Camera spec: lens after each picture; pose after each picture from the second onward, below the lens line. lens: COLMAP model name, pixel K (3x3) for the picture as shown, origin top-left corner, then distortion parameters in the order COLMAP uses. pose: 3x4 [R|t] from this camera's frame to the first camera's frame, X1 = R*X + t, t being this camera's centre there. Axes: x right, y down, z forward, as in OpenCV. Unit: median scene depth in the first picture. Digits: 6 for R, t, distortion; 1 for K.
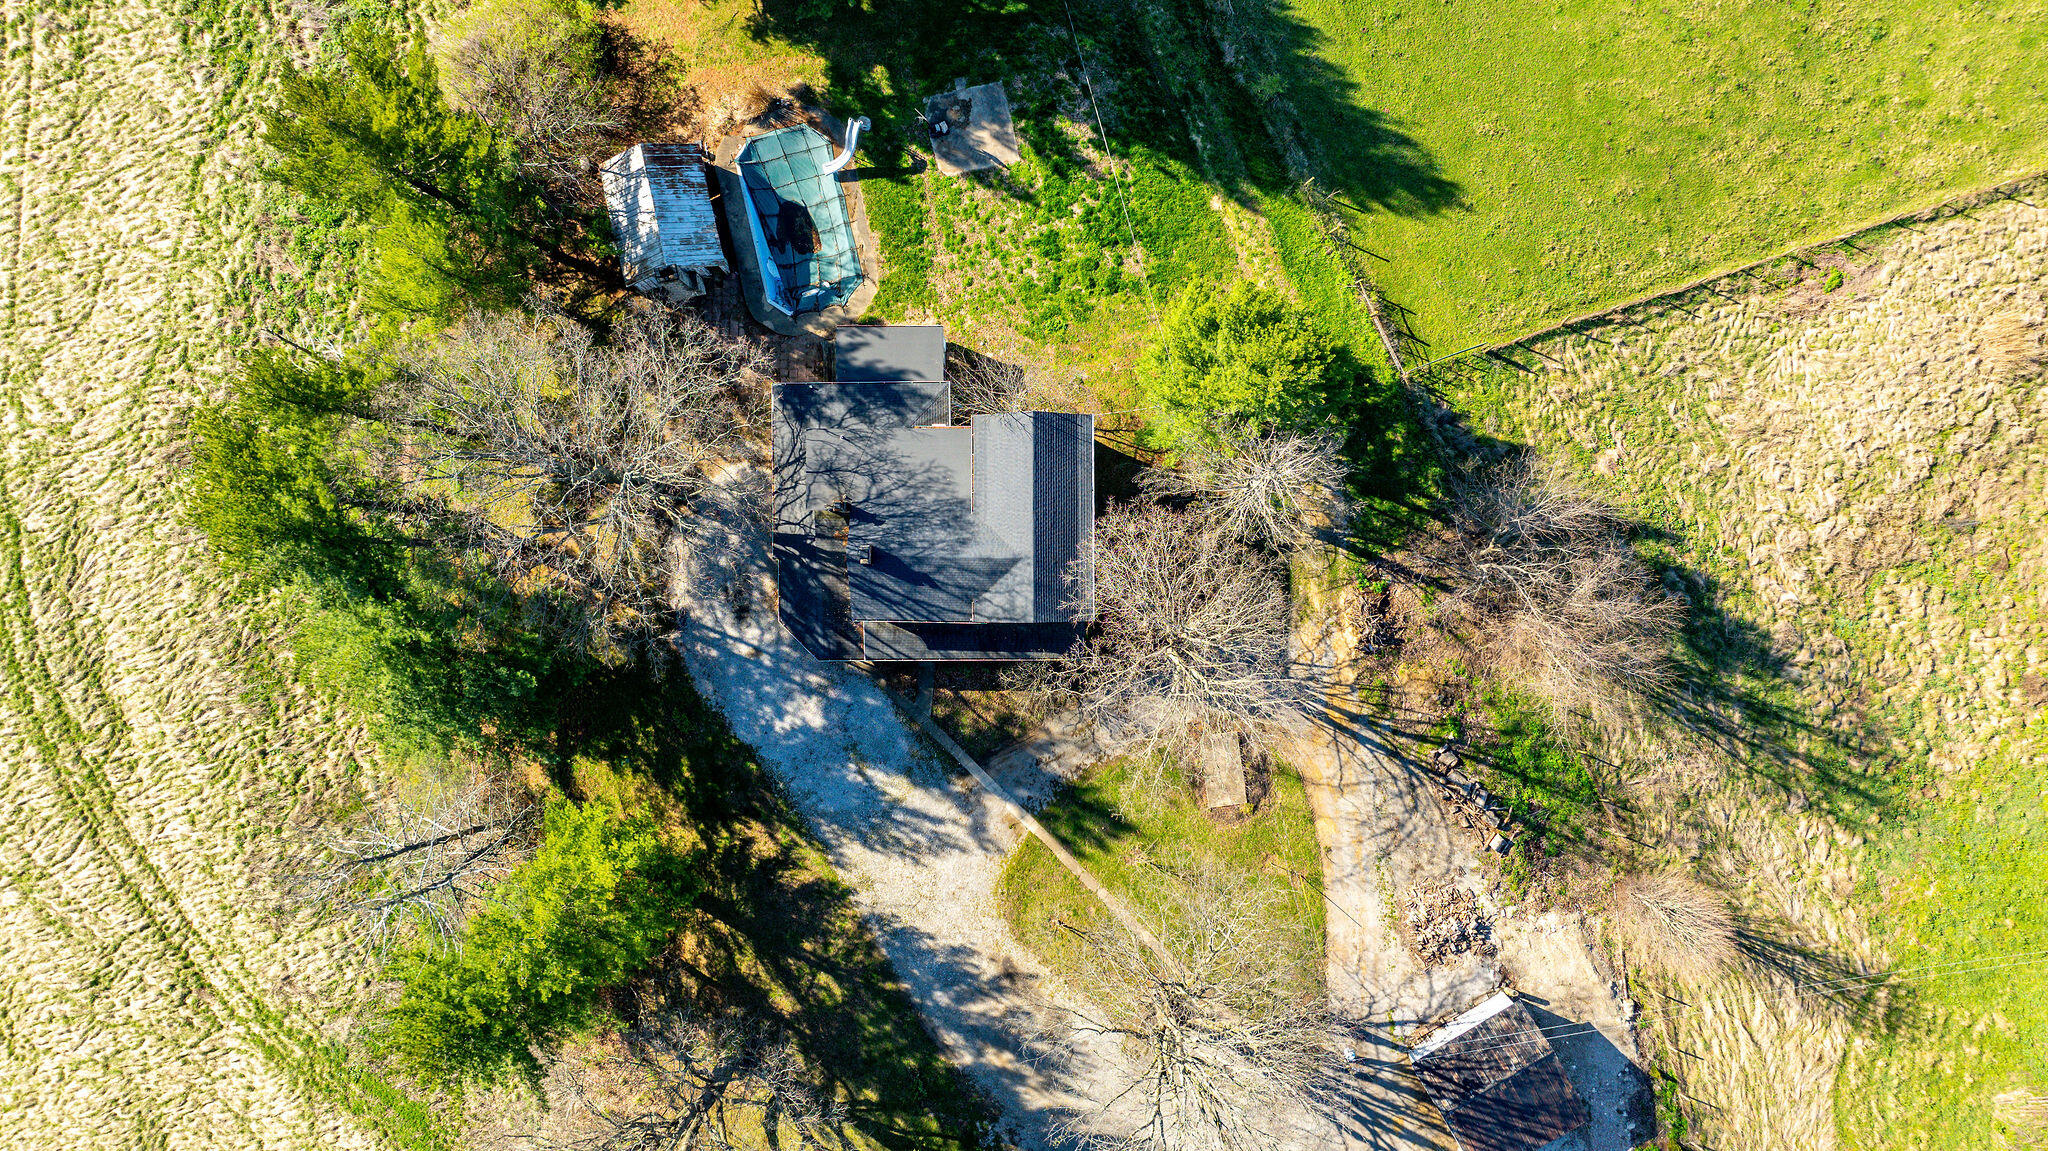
lens RADIAL K [[1437.0, 0, 1001.5], [0, 1437.0, 576.6], [0, 0, 1]] dist [-0.015730, 0.001511]
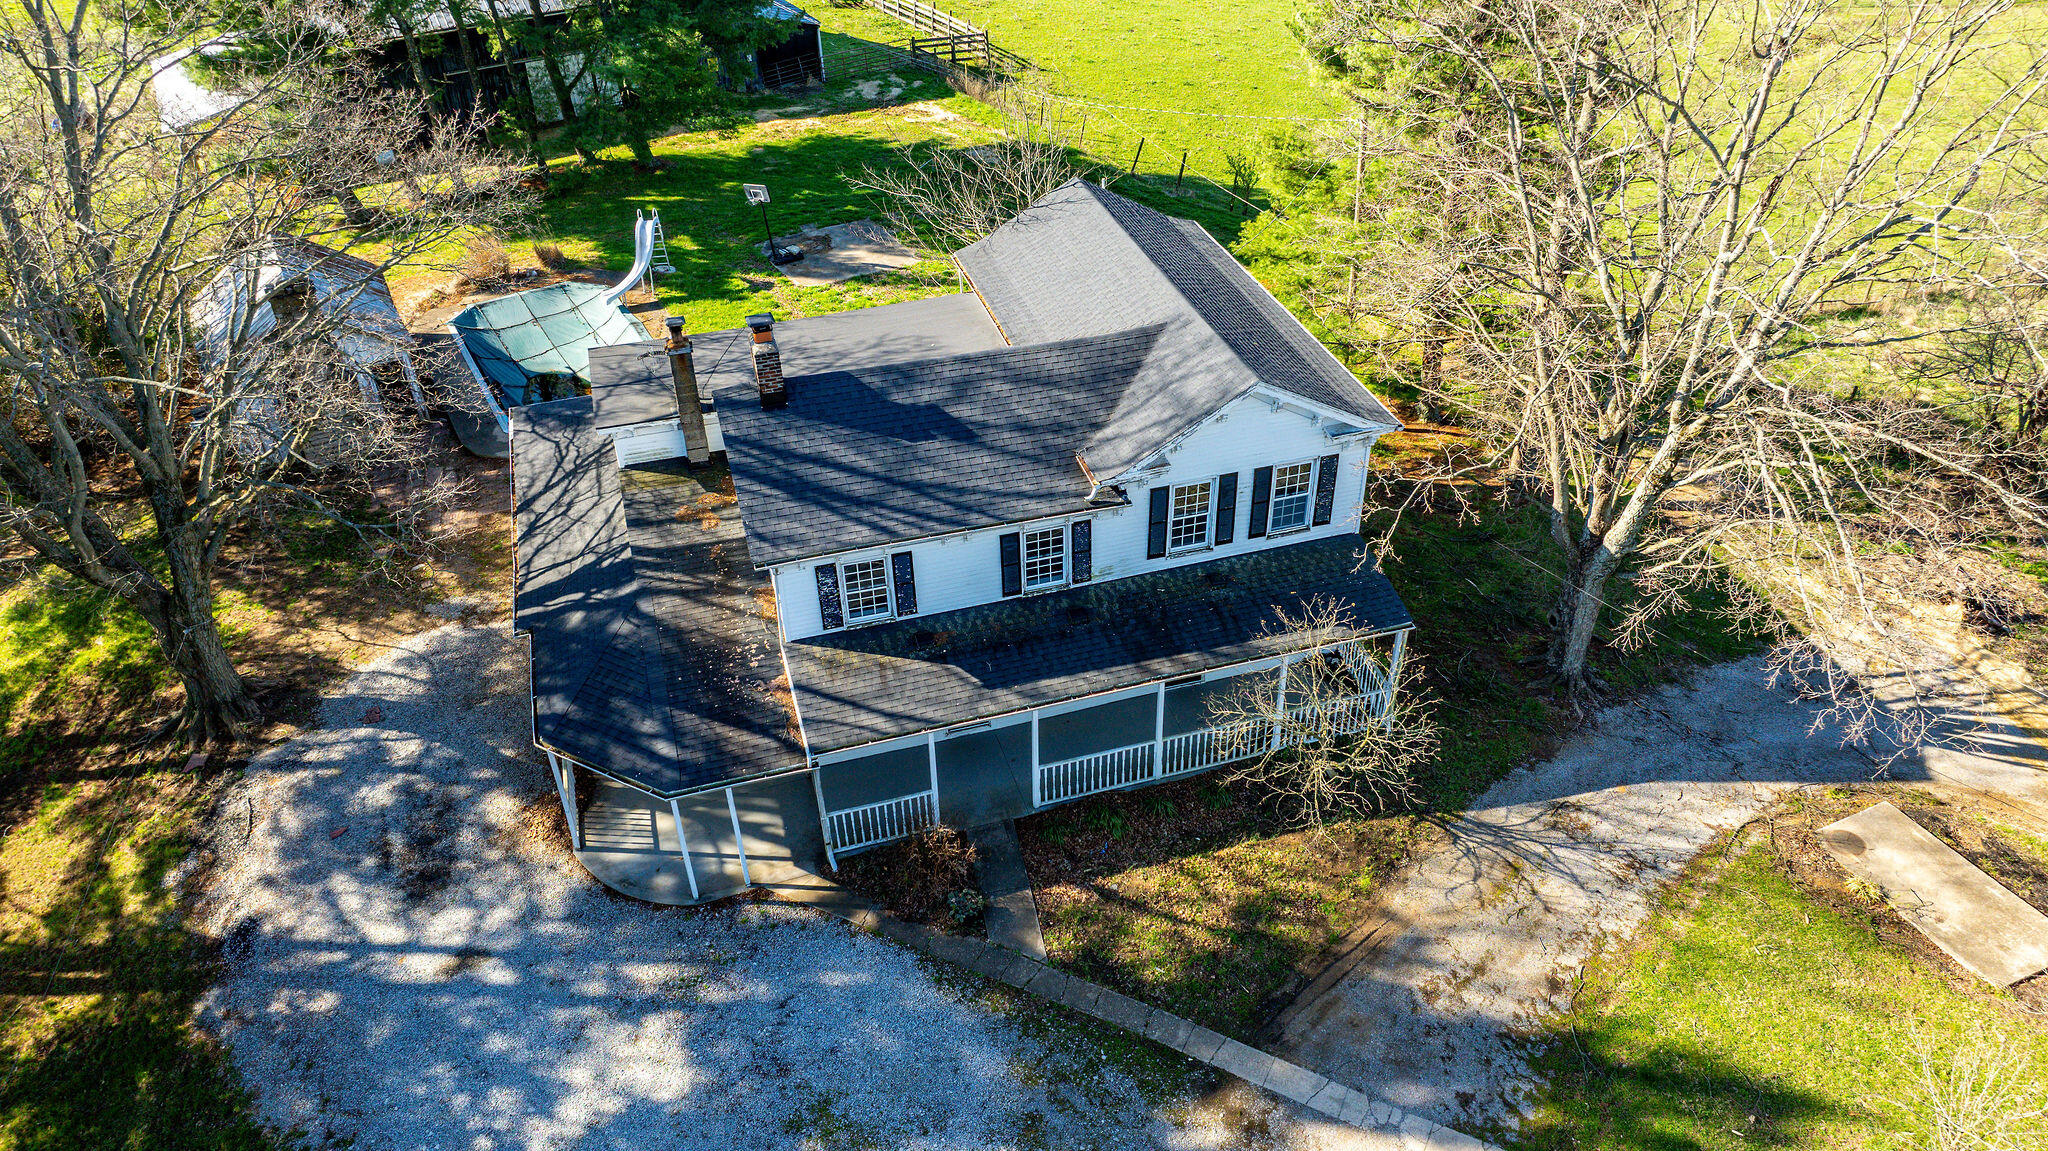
lens RADIAL K [[1431.2, 0, 1015.1], [0, 1431.2, 555.1], [0, 0, 1]] dist [-0.009232, -0.003661]
pose [[0.960804, -0.160804, 0.225828, -0.110137], [0.277229, 0.556839, -0.782990, 0.286747], [0.000159, 0.814906, 0.579593, 0.744997]]
